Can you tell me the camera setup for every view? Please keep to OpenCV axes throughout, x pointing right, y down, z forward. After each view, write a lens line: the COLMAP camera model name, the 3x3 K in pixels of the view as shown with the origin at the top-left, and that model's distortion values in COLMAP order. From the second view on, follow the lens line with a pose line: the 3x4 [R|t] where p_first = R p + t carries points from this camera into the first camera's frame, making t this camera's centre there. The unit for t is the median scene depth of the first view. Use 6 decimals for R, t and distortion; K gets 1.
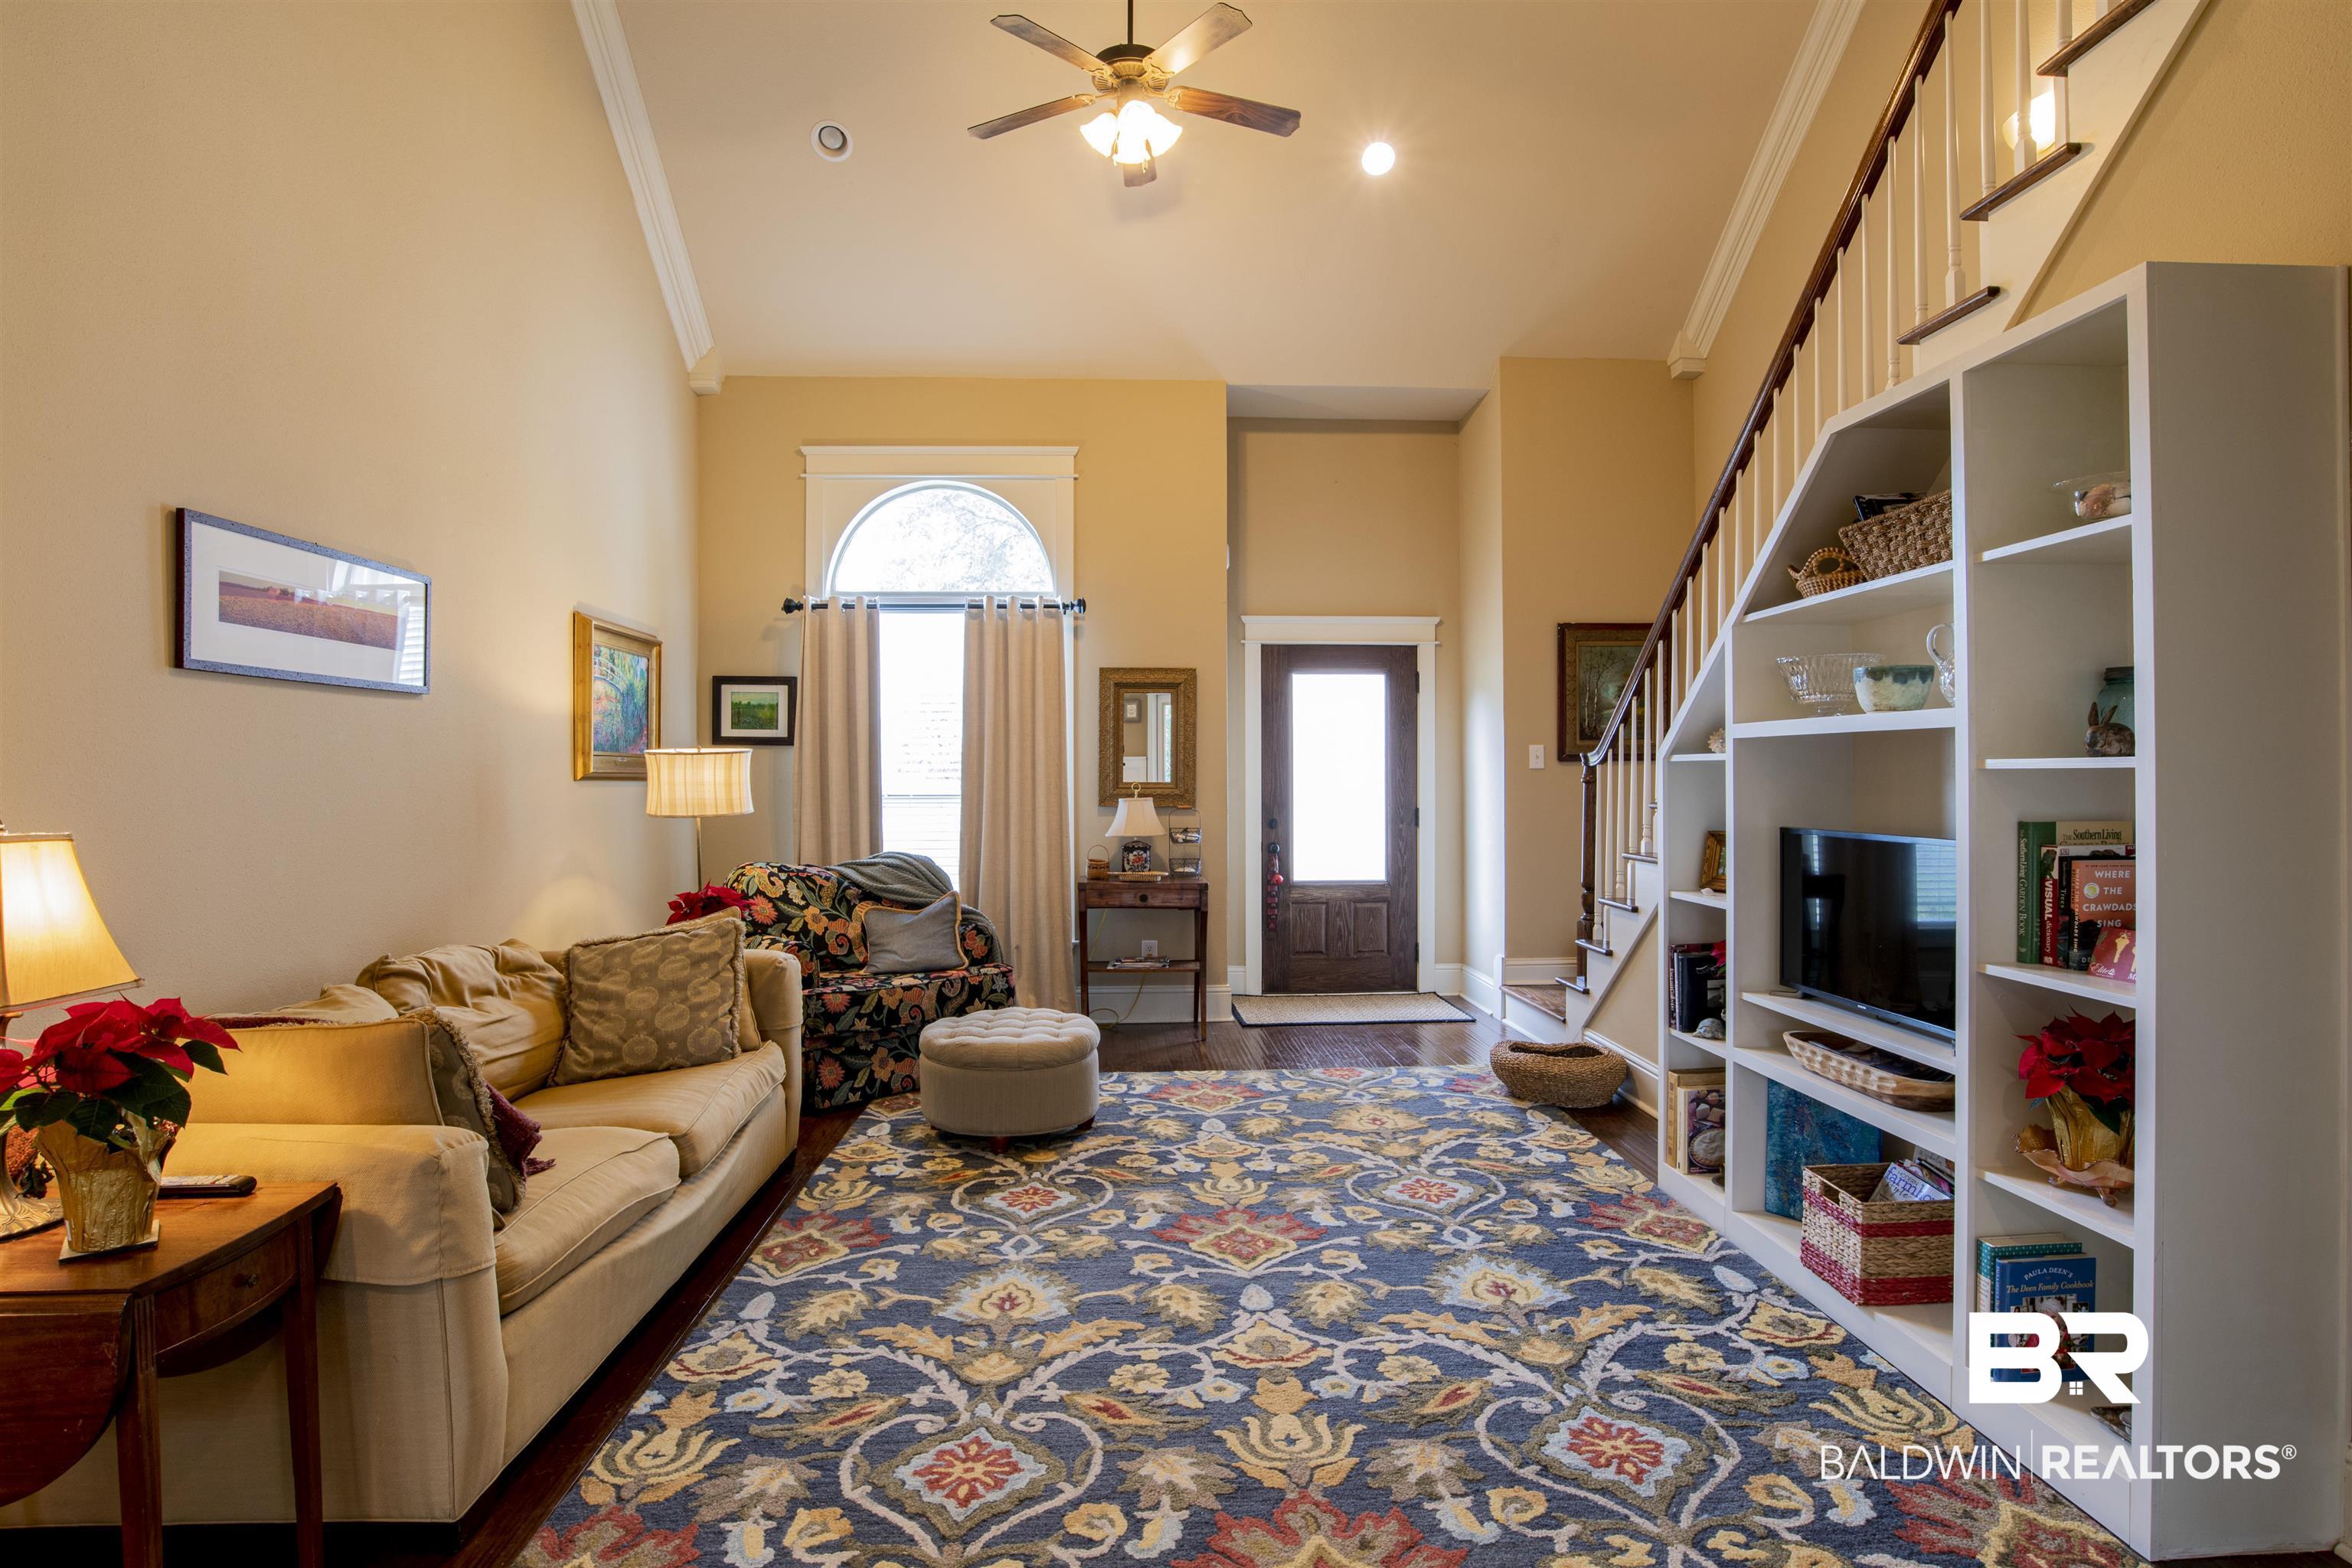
lens RADIAL K [[1205.3, 0, 1179.5], [0, 1205.3, 780.4], [0, 0, 1]] dist [-0.062103, 0.023253]
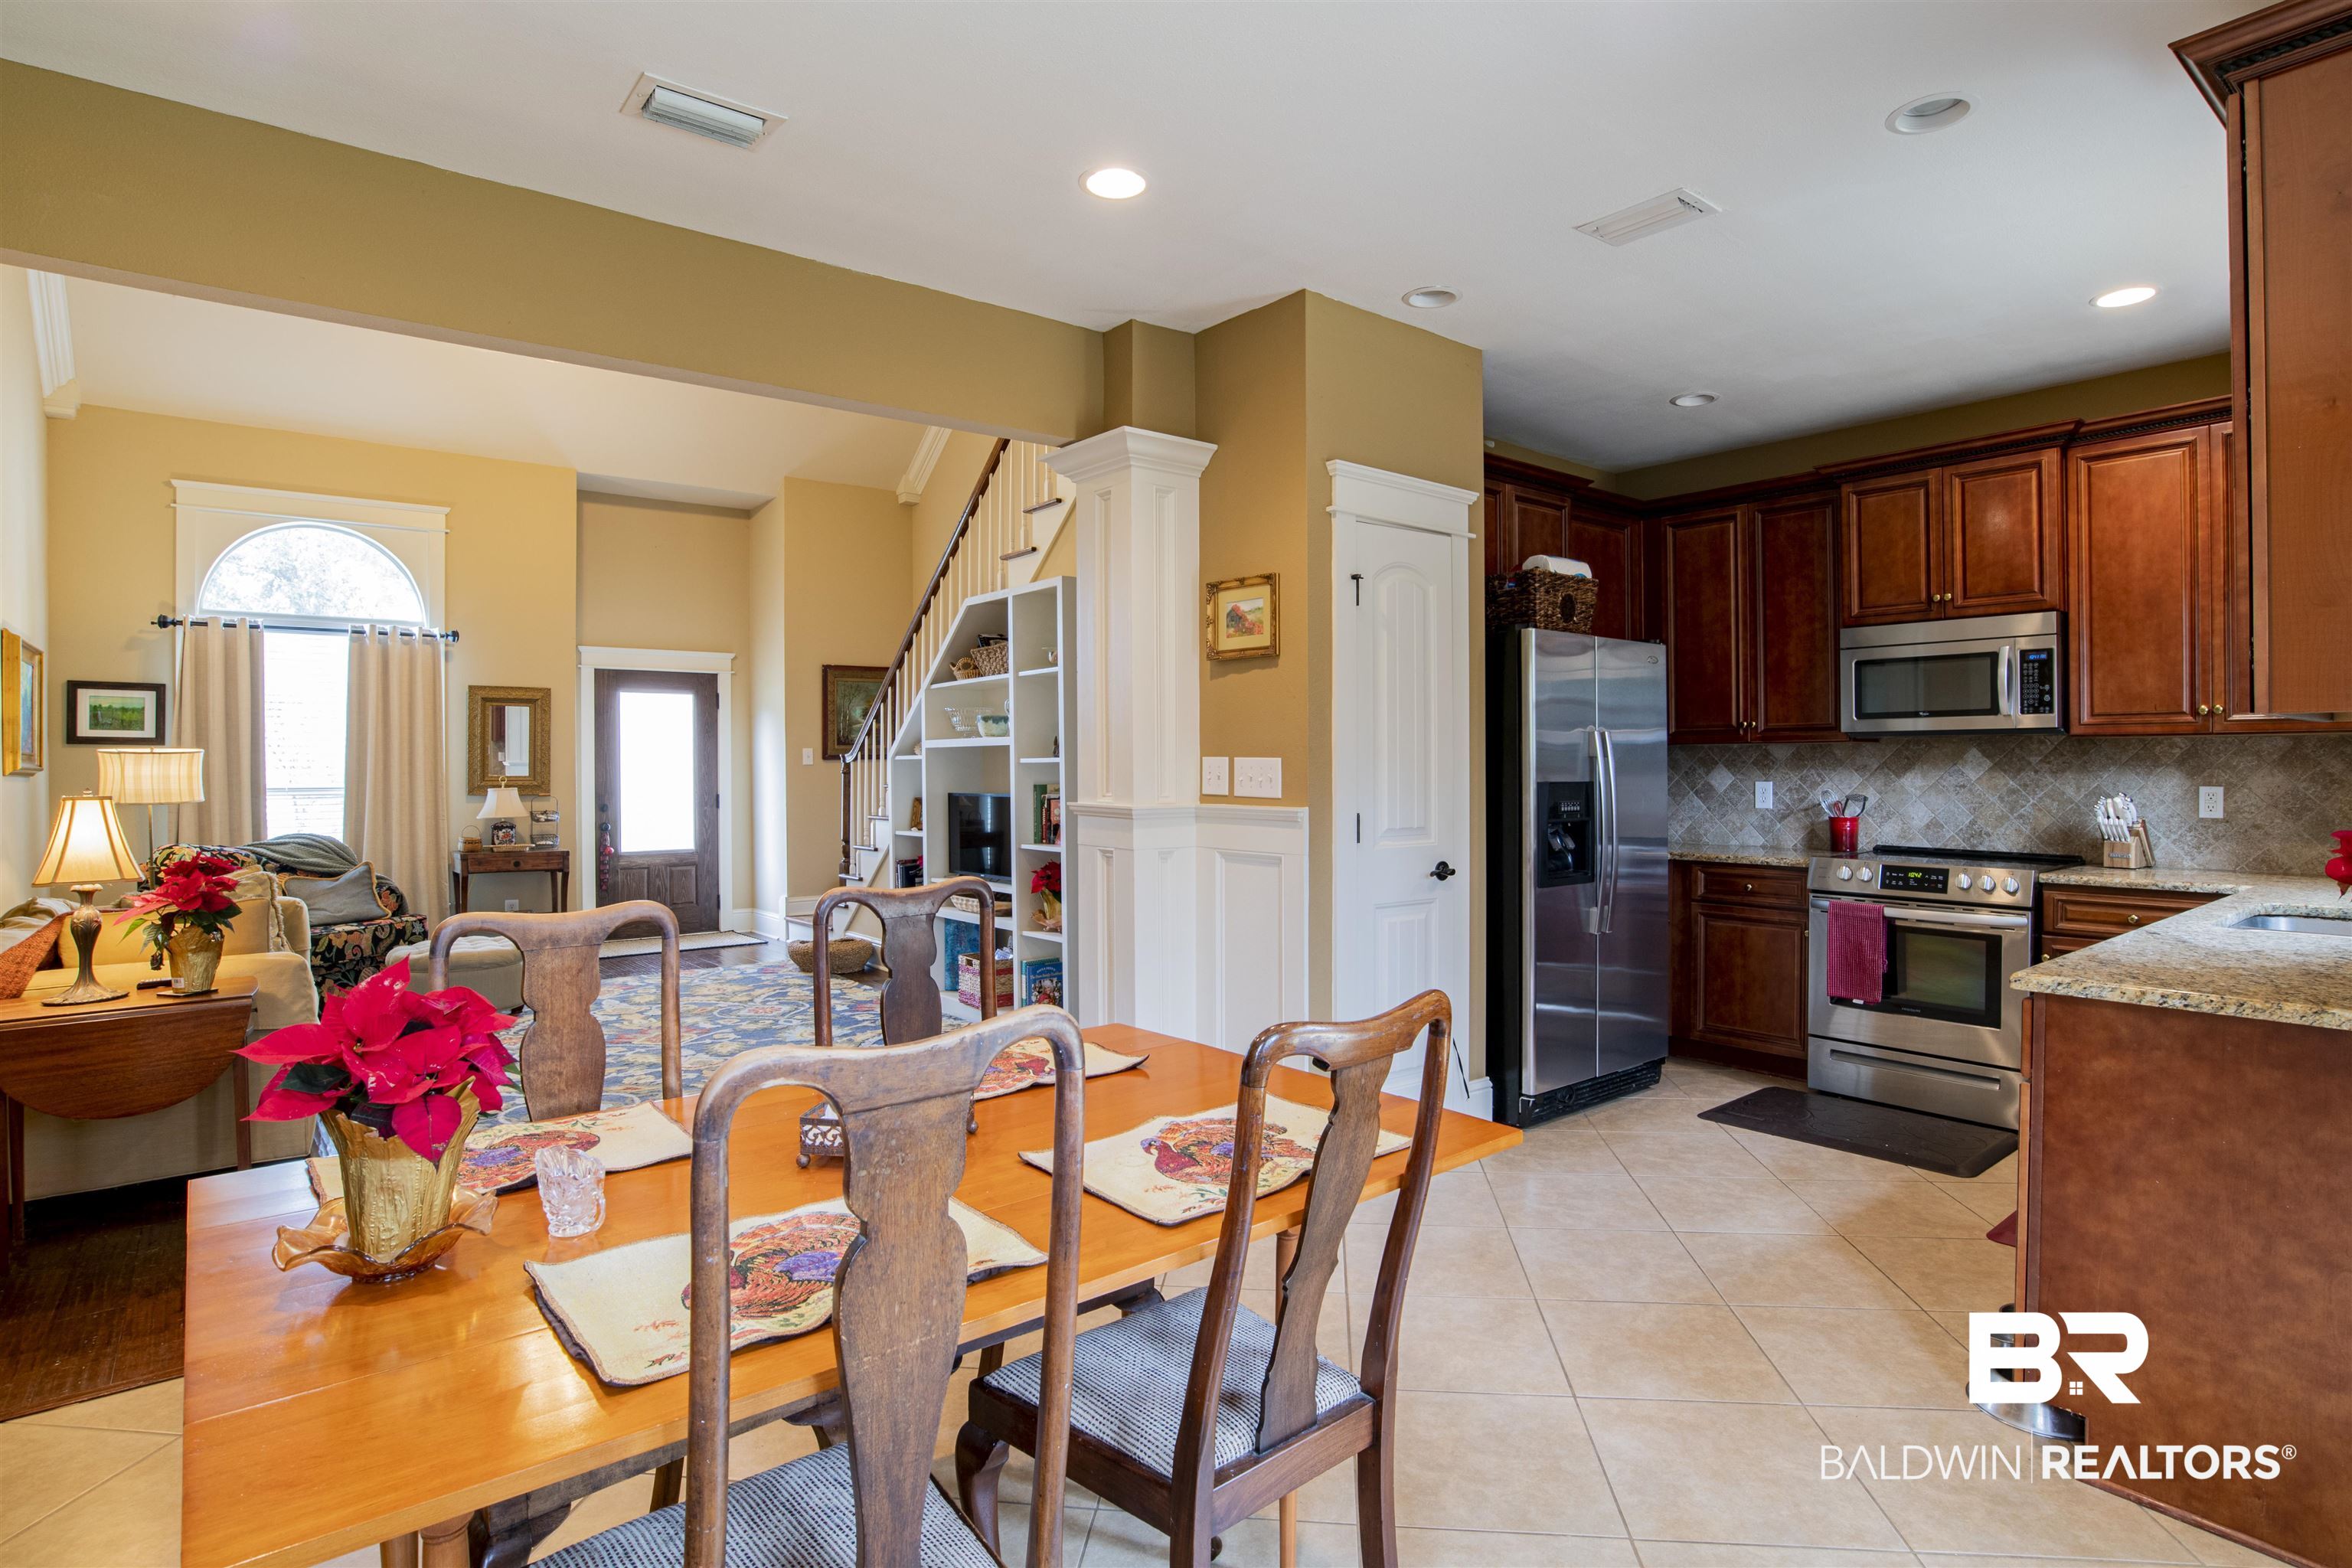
lens RADIAL K [[1205.3, 0, 1177.2], [0, 1205.3, 772.3], [0, 0, 1]] dist [-0.062103, 0.023253]
pose [[0.816508, -0.005023, 0.577312, -0.291810], [0.007841, 0.999966, -0.002389, 0.010660], [-0.577281, 0.006478, 0.816520, -0.735723]]
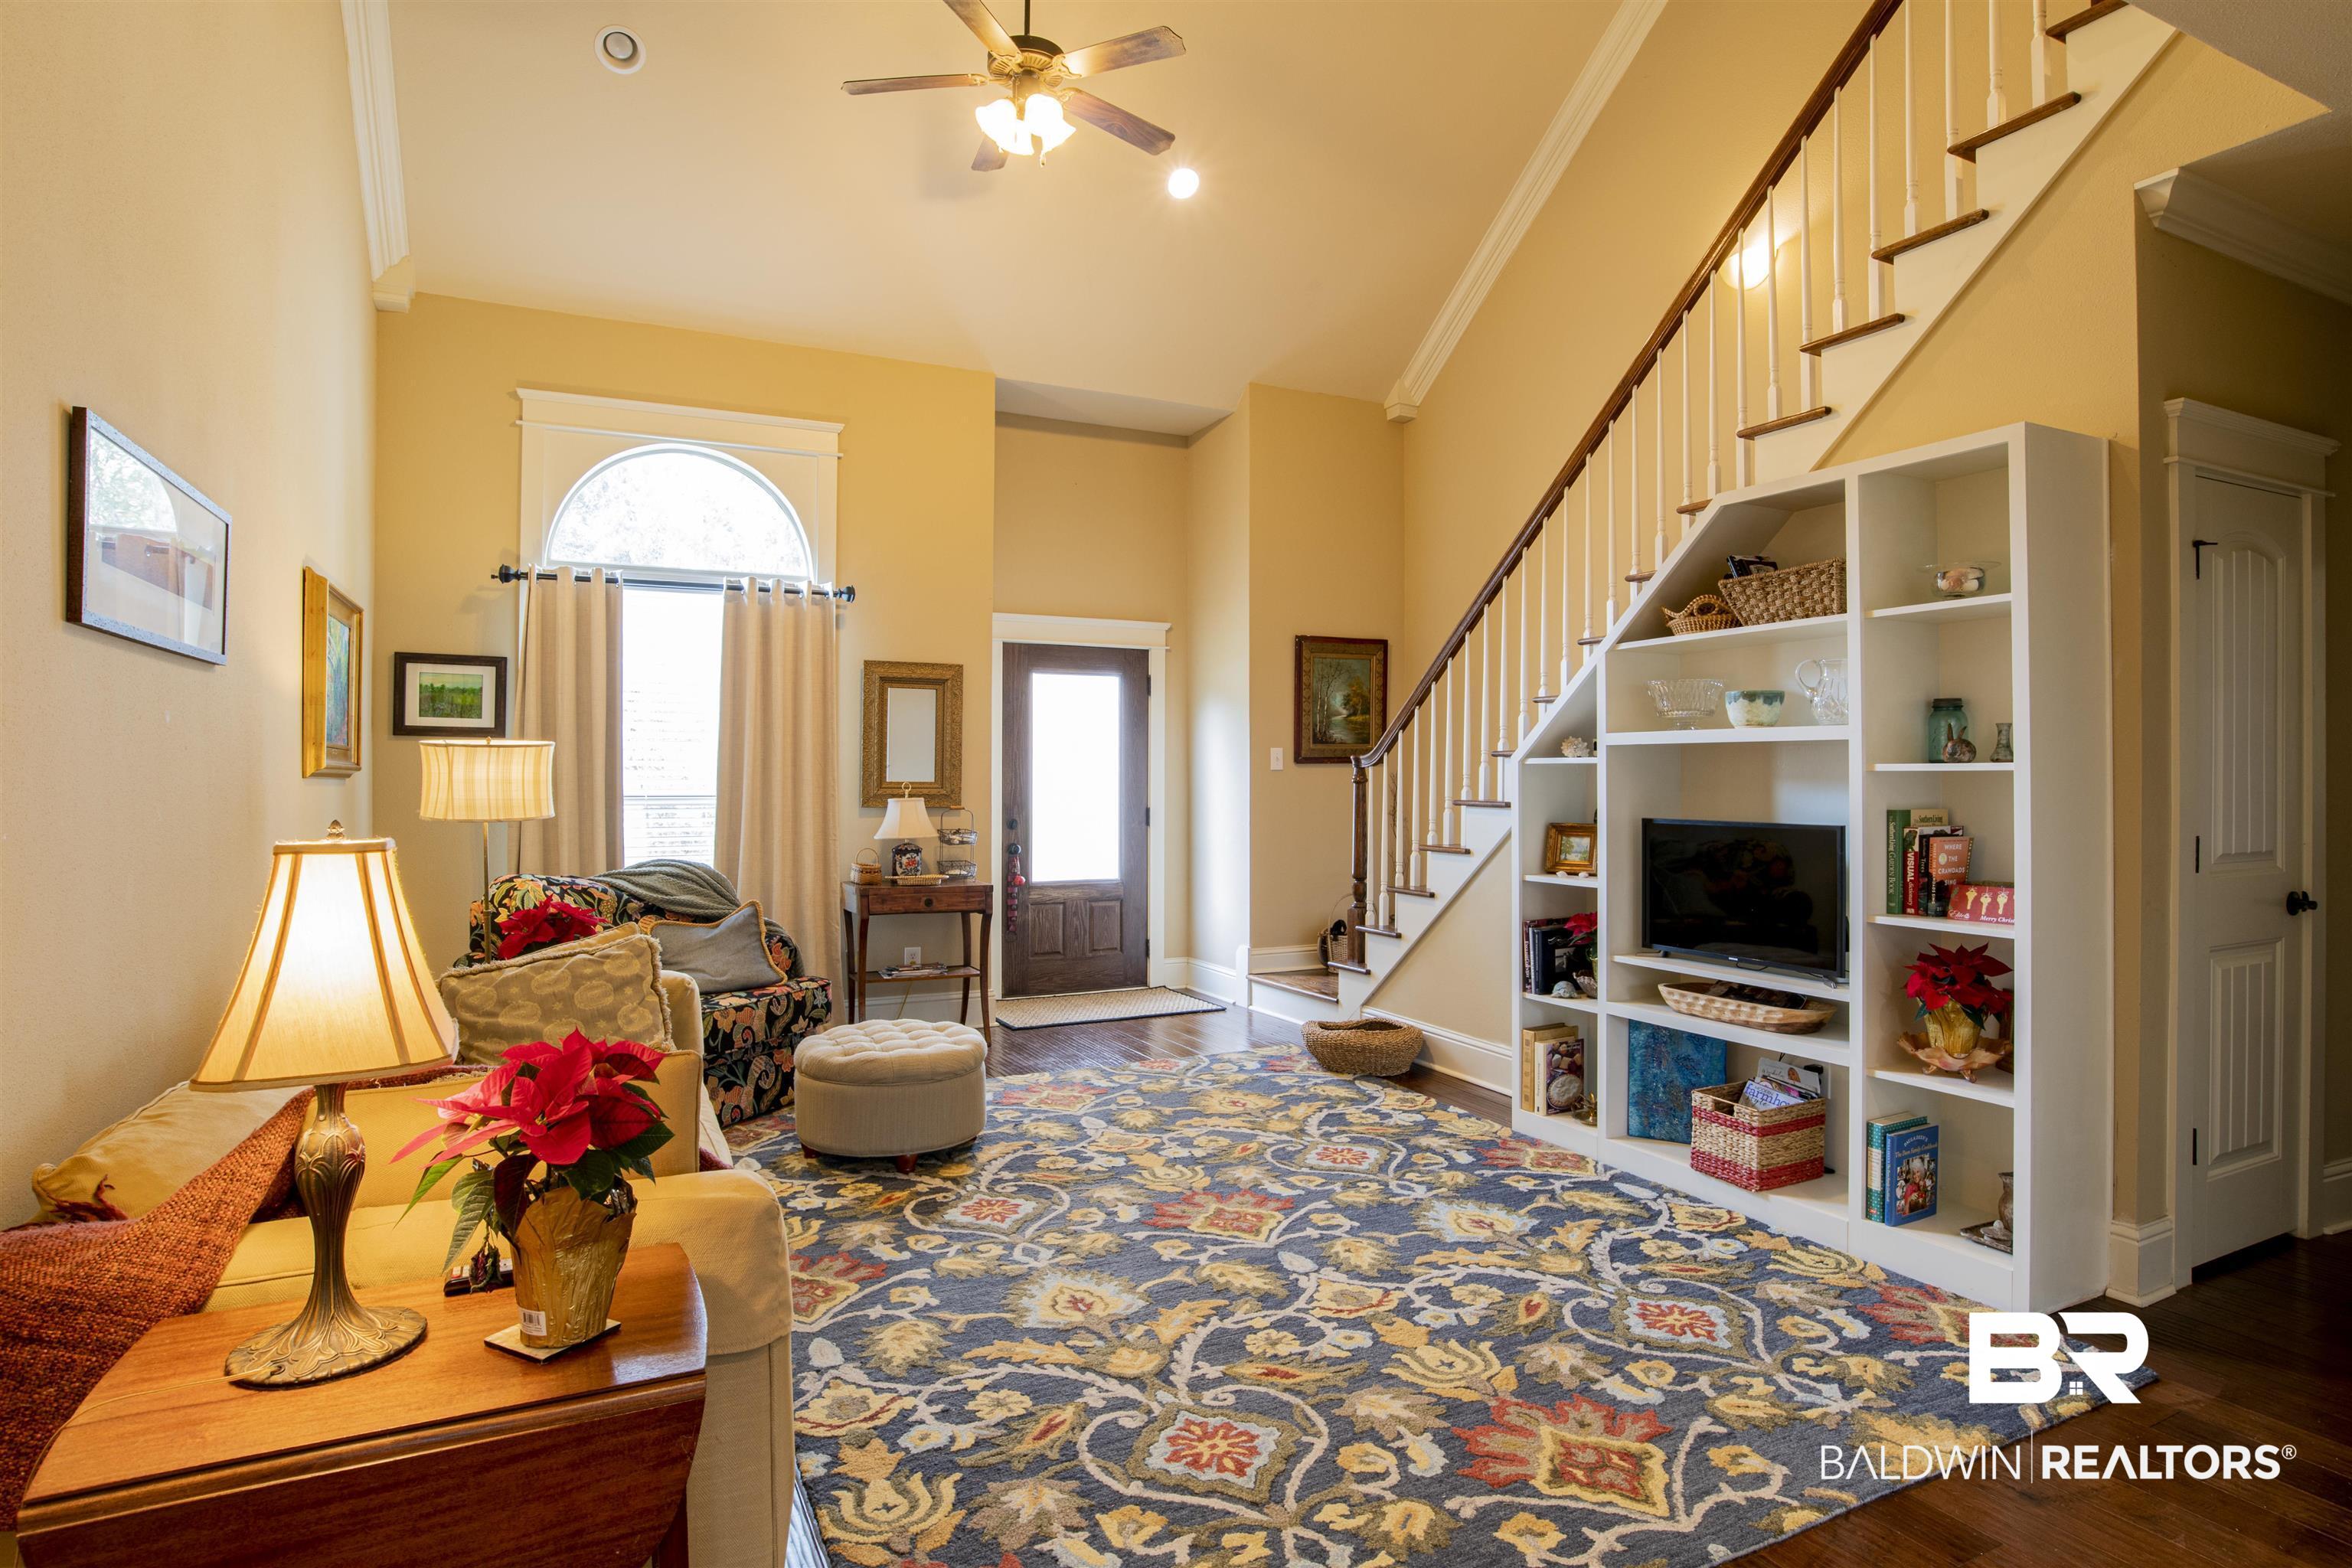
lens RADIAL K [[1248.5, 0, 1184.1], [0, 1248.5, 768.4], [0, 0, 1]] dist [-0.059299, 0.018745]
pose [[0.918660, 0.006300, 0.394999, -0.367702], [-0.001903, 0.999932, -0.011522, 0.003036], [-0.395045, 0.009833, 0.918609, 0.012224]]
